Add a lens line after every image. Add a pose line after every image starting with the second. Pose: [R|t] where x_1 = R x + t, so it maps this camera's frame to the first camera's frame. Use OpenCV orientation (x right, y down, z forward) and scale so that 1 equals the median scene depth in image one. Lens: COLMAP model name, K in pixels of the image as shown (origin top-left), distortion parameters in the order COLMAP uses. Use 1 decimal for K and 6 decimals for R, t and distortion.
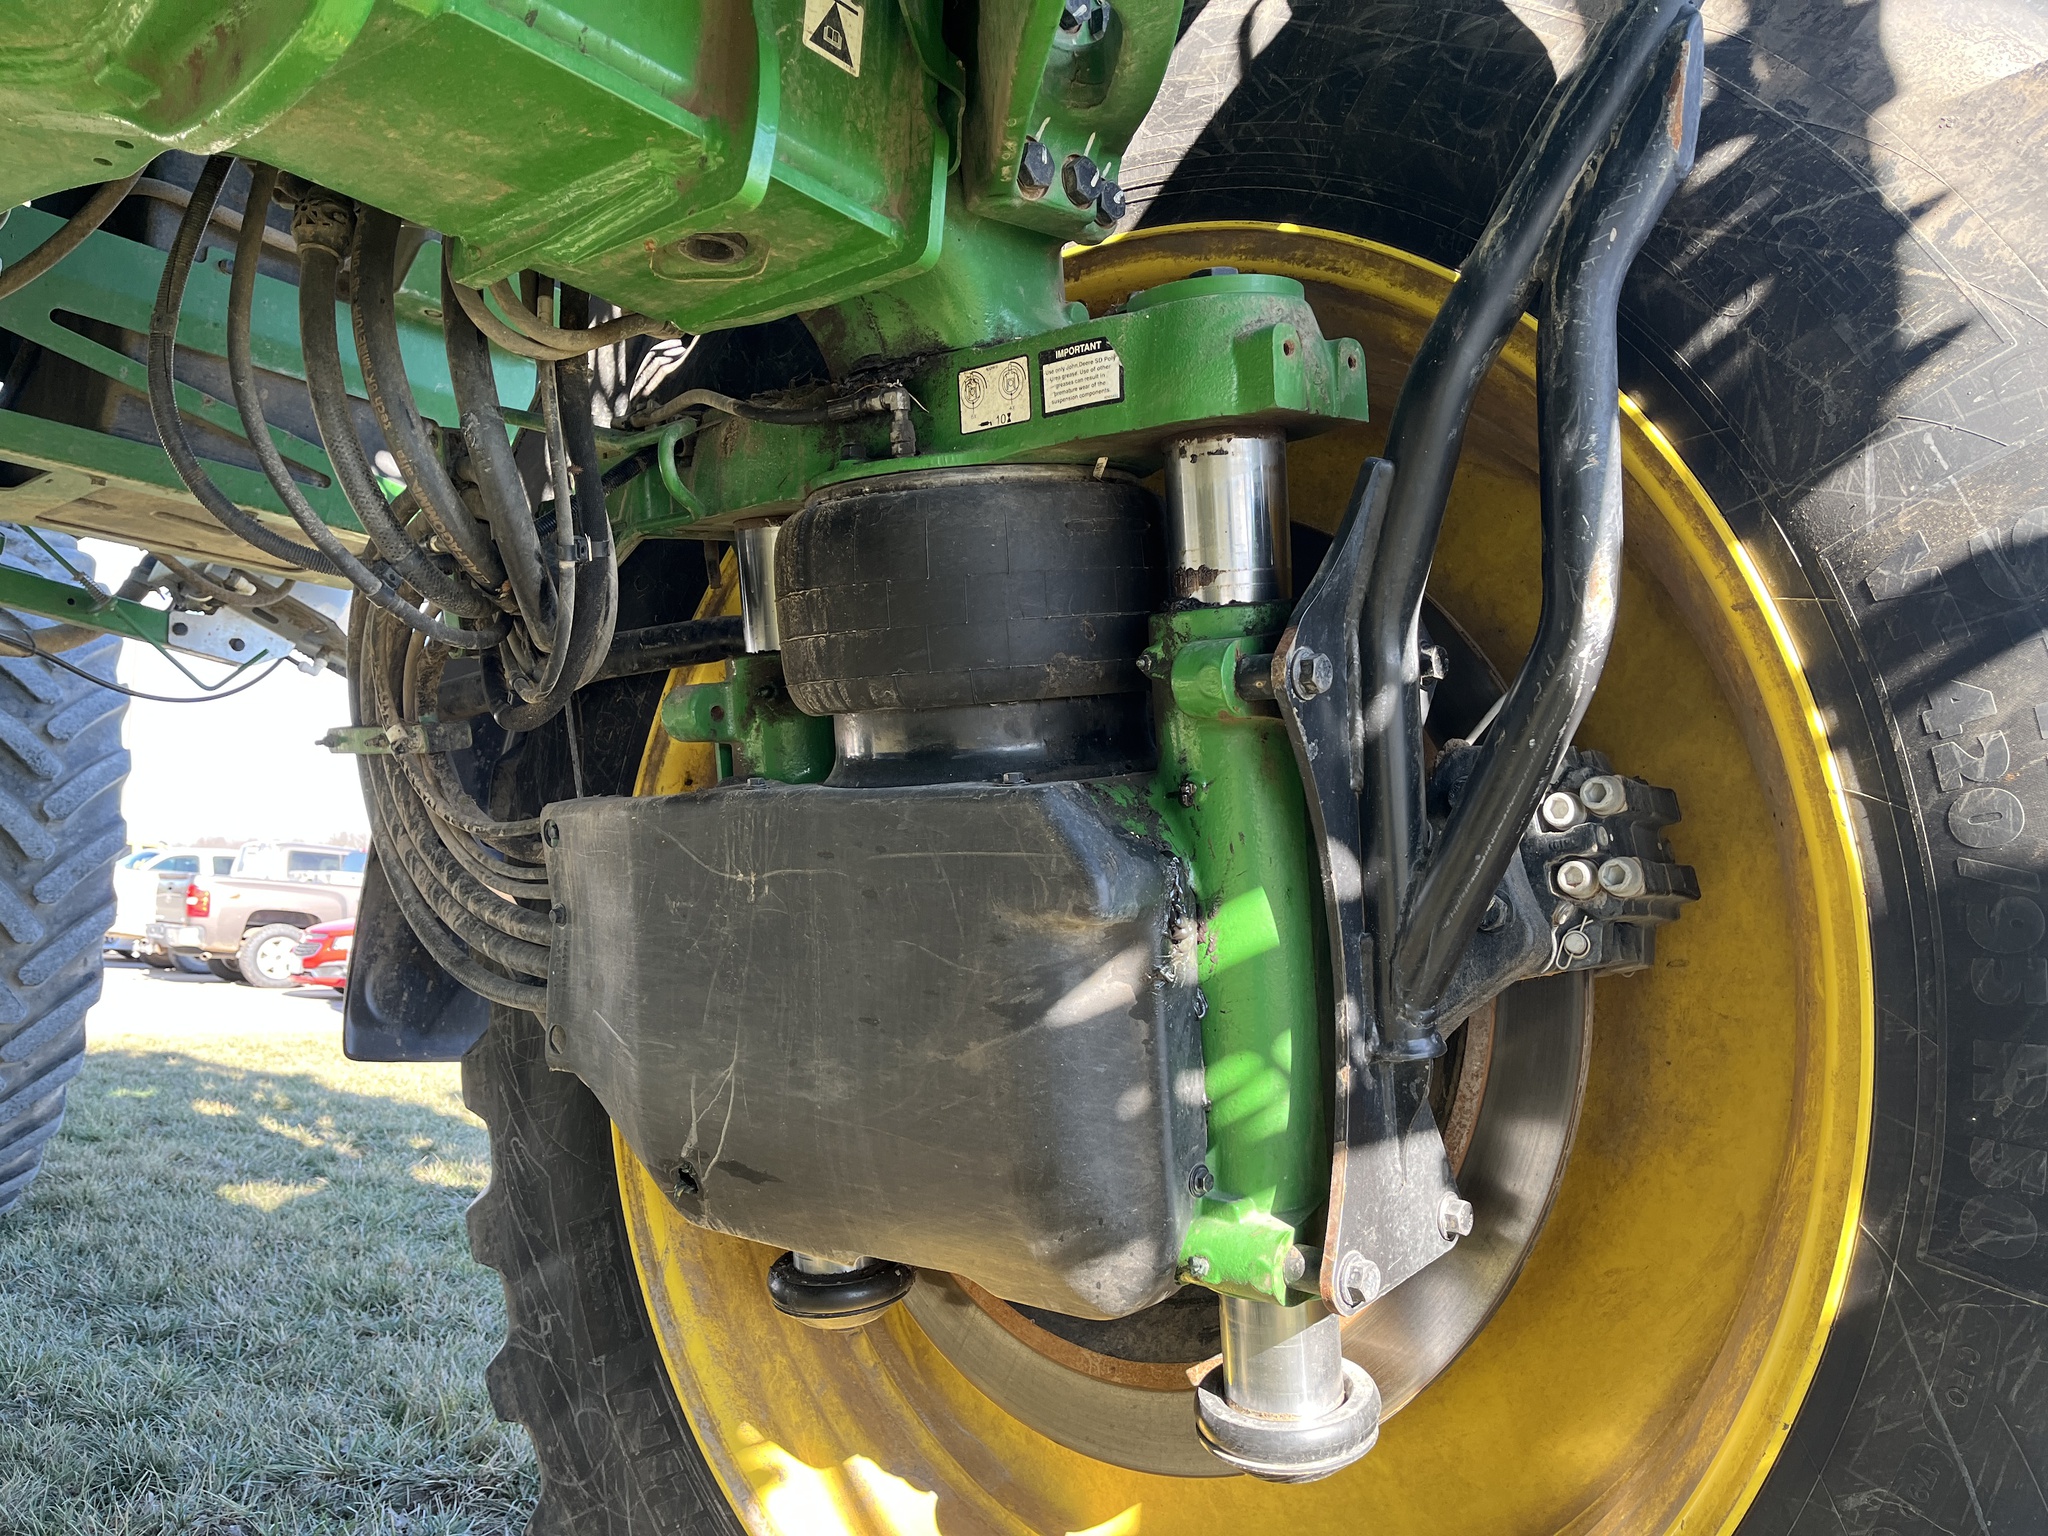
lens RADIAL K [[1554.2, 0, 1042.0], [0, 1554.2, 771.0], [0, 0, 1]] dist [0.070154, -0.097468]
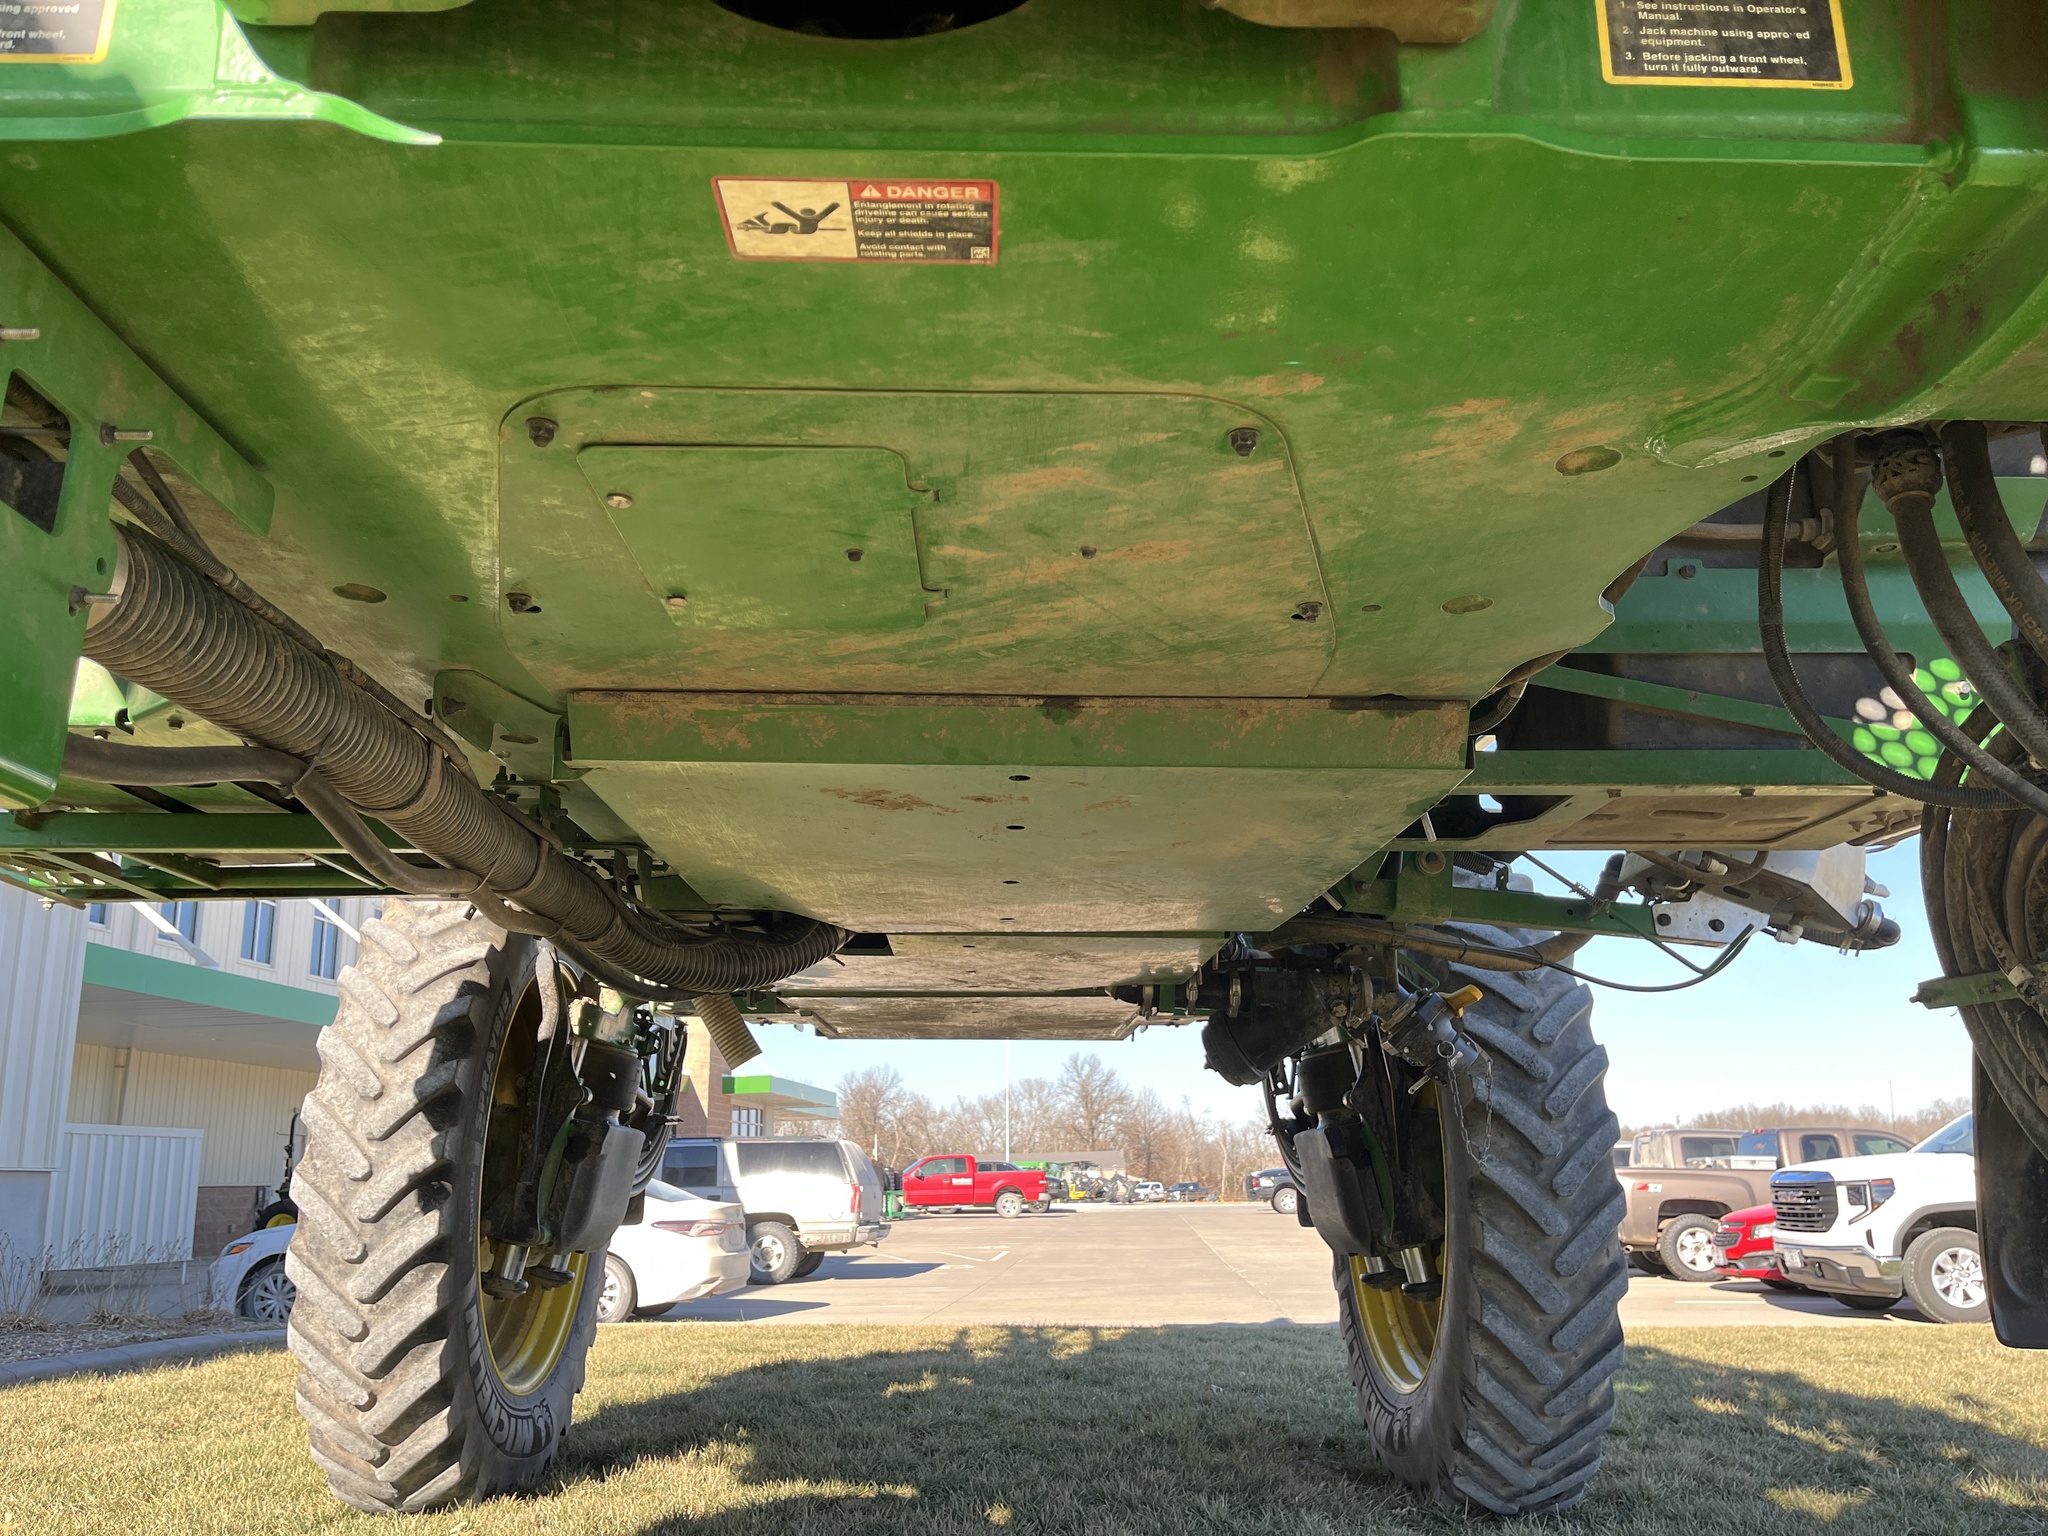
lens RADIAL K [[1554.2, 0, 1027.5], [0, 1554.2, 771.8], [0, 0, 1]] dist [0.070154, -0.097468]
pose [[0.682722, -0.243650, -0.688858, -0.068886], [0.119033, 0.967258, -0.224148, -0.000799], [0.720917, 0.071034, 0.689371, -0.031779]]
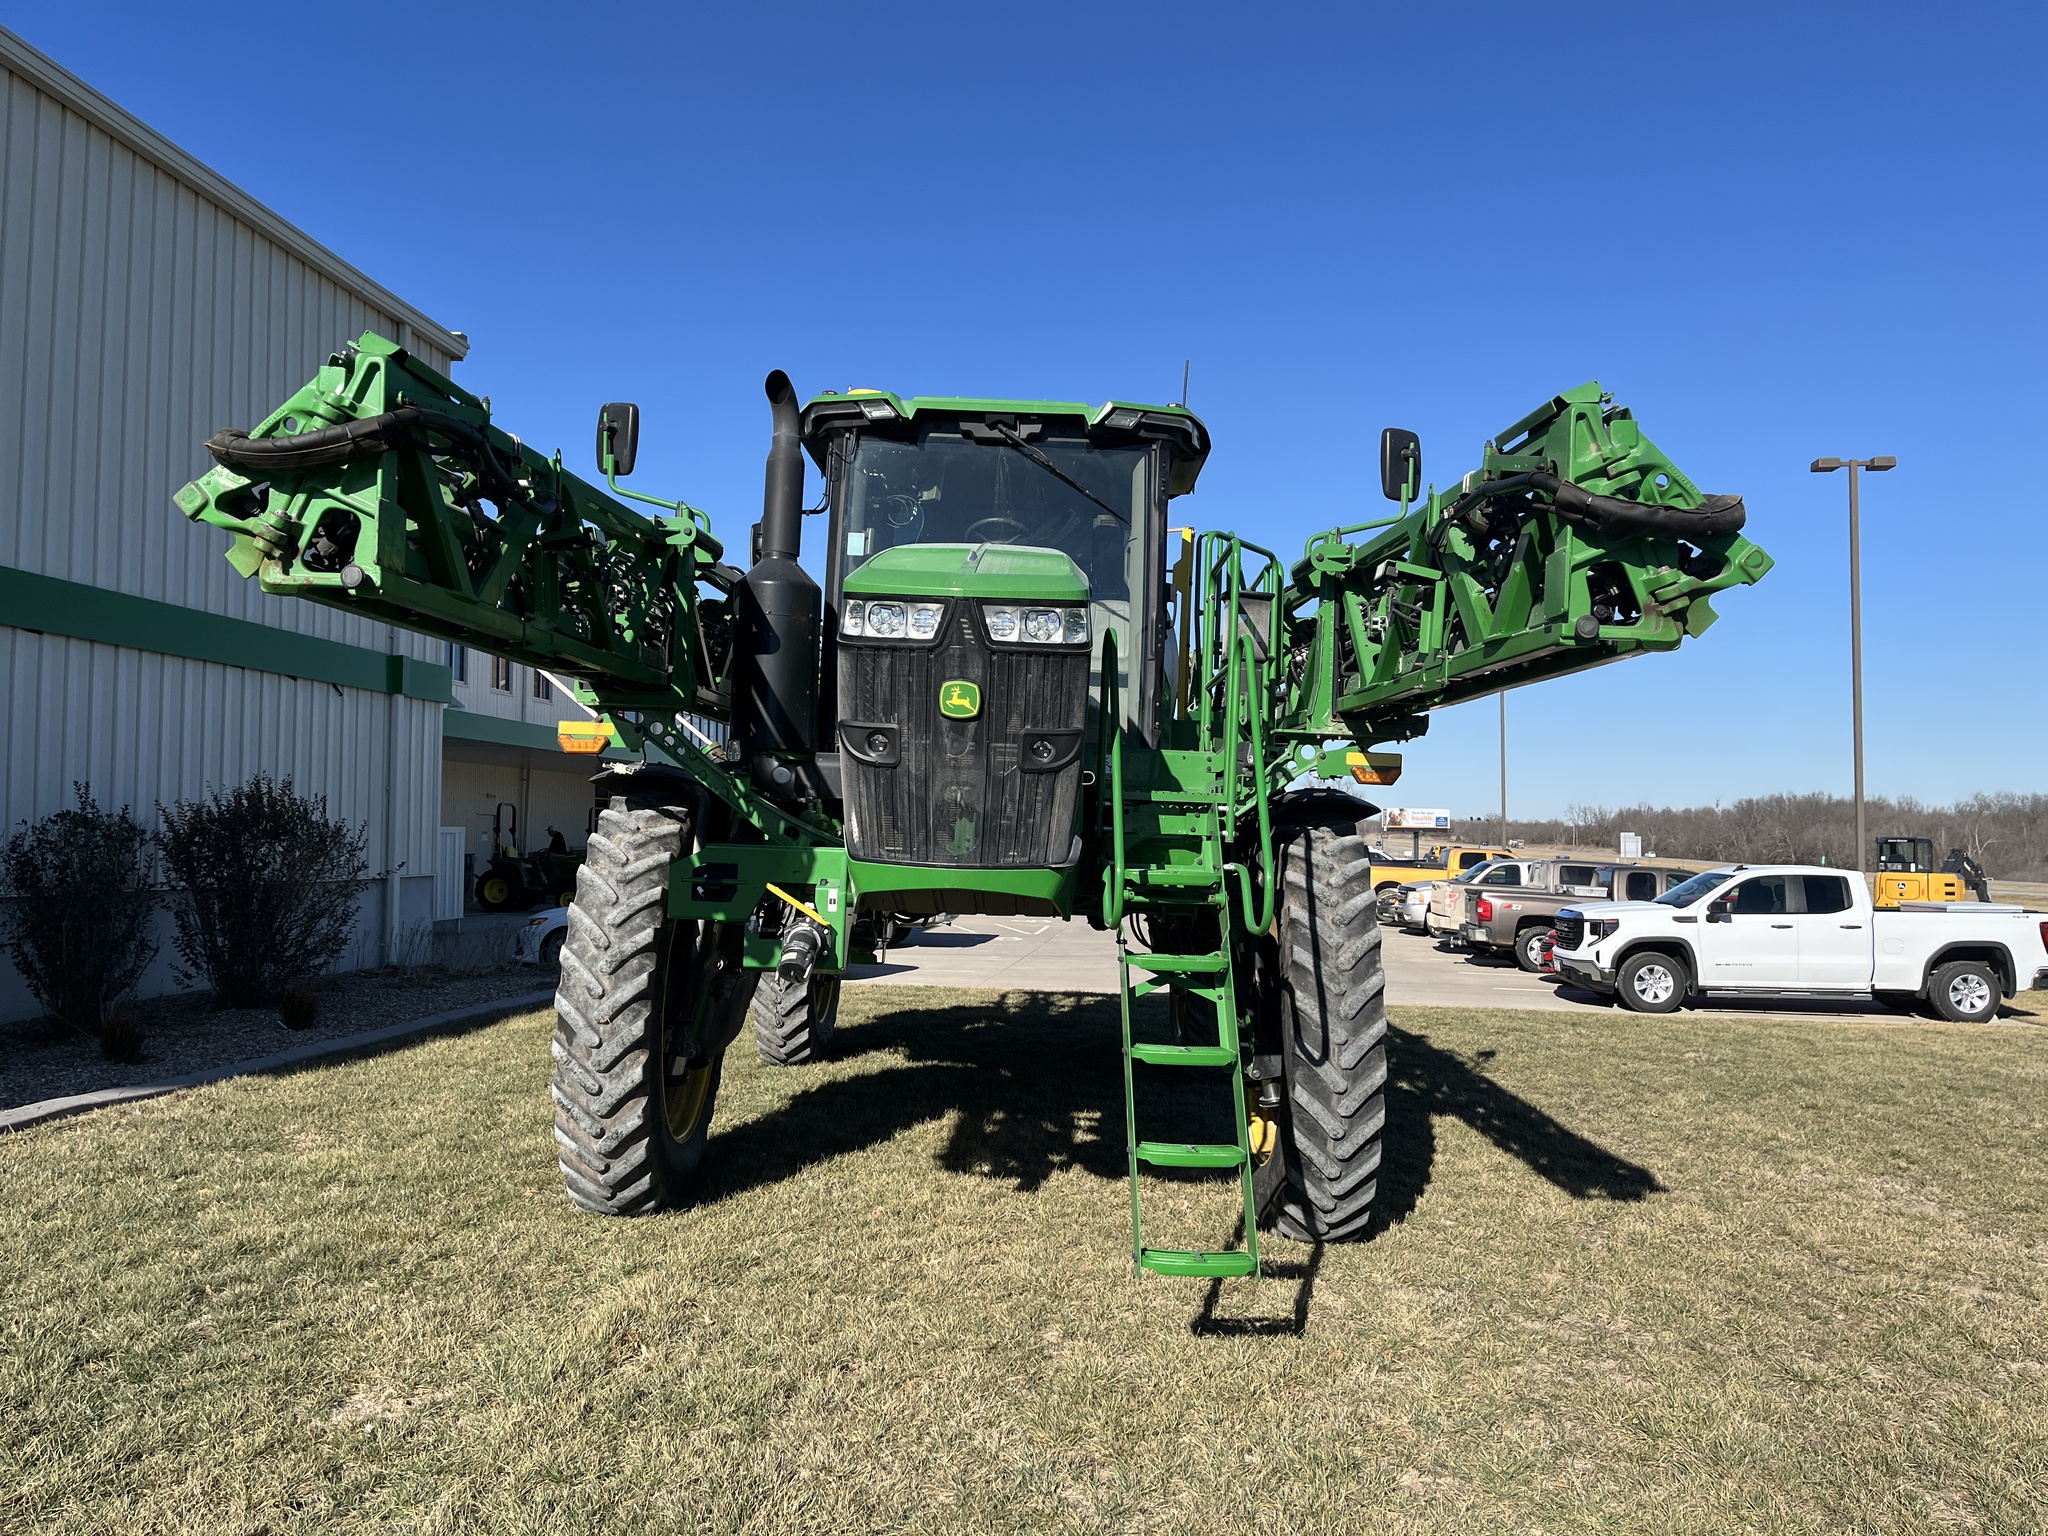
lens RADIAL K [[1554.2, 0, 1020.9], [0, 1554.2, 770.8], [0, 0, 1]] dist [0.070154, -0.097468]
pose [[0.652713, -0.070702, -0.754299, 0.978907], [0.087086, 0.996038, -0.018004, -0.198307], [0.752584, -0.053938, 0.656284, -0.871303]]
